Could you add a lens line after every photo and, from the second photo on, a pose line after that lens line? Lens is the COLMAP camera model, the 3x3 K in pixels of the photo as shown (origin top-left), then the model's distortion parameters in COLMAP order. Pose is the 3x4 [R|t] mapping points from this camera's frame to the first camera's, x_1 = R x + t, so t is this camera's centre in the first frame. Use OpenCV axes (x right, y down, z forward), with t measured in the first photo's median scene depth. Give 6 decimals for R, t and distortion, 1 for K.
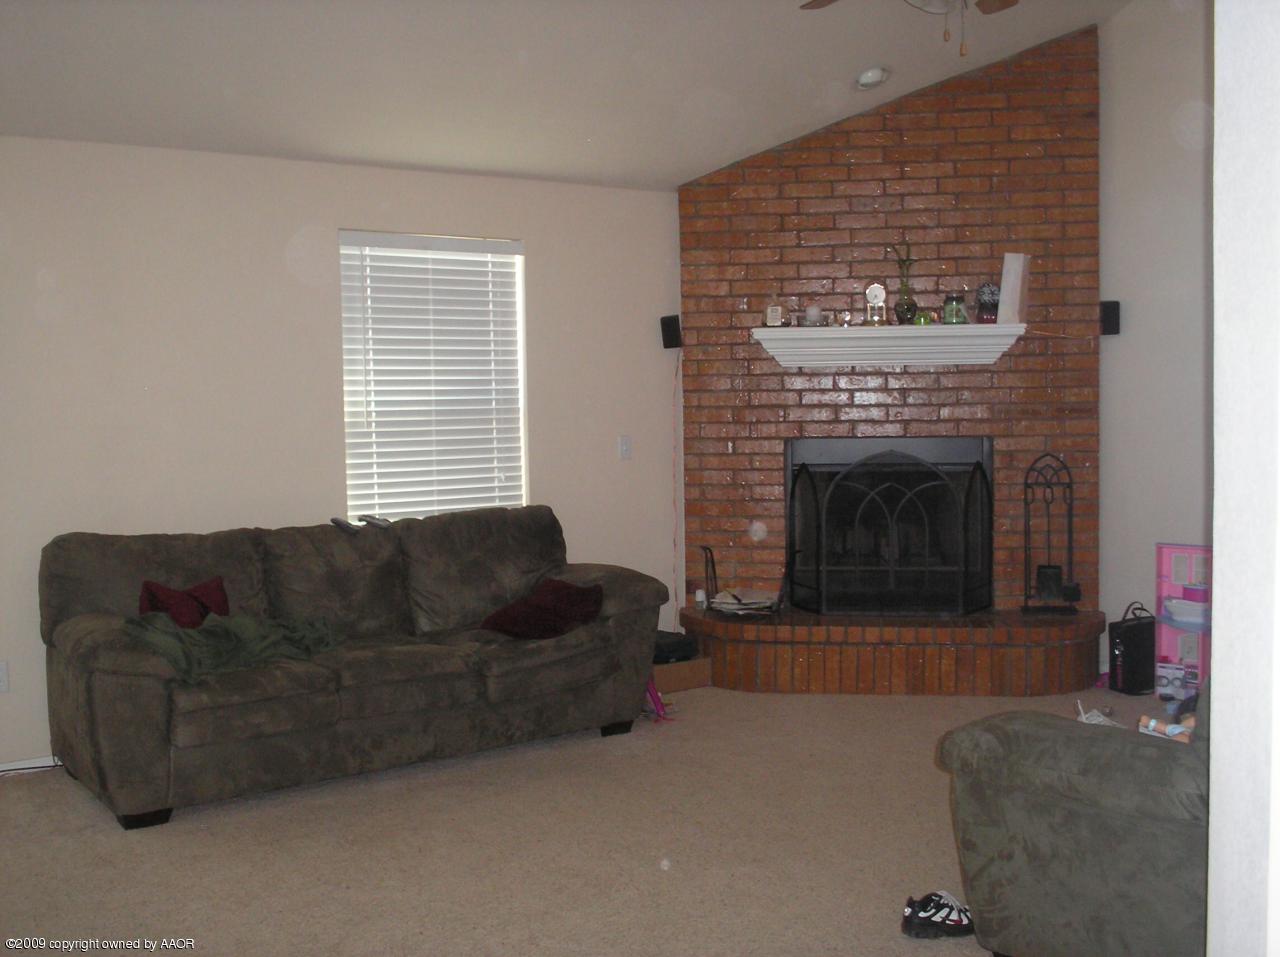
lens RADIAL K [[1383.7, 0, 621.3], [0, 1383.7, 476.4], [0, 0, 1]] dist [-0.055664, 0.041930]
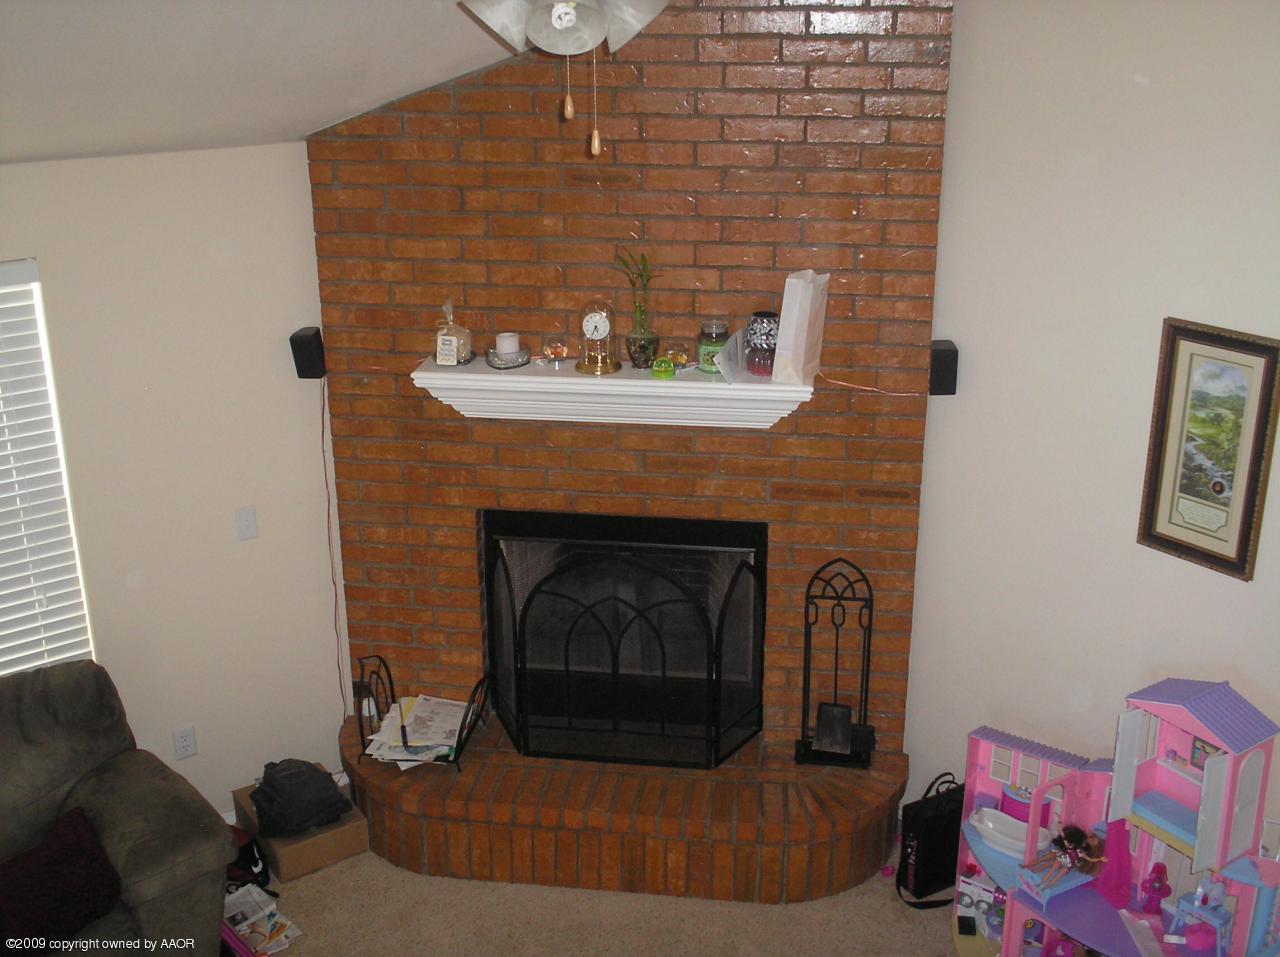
lens RADIAL K [[1383.7, 0, 621.3], [0, 1383.7, 476.4], [0, 0, 1]] dist [-0.055664, 0.041930]
pose [[0.999813, 0.001892, 0.019238, 0.185683], [-0.007285, 0.958704, 0.284313, -0.253012], [-0.017906, -0.284400, 0.958539, 0.346283]]
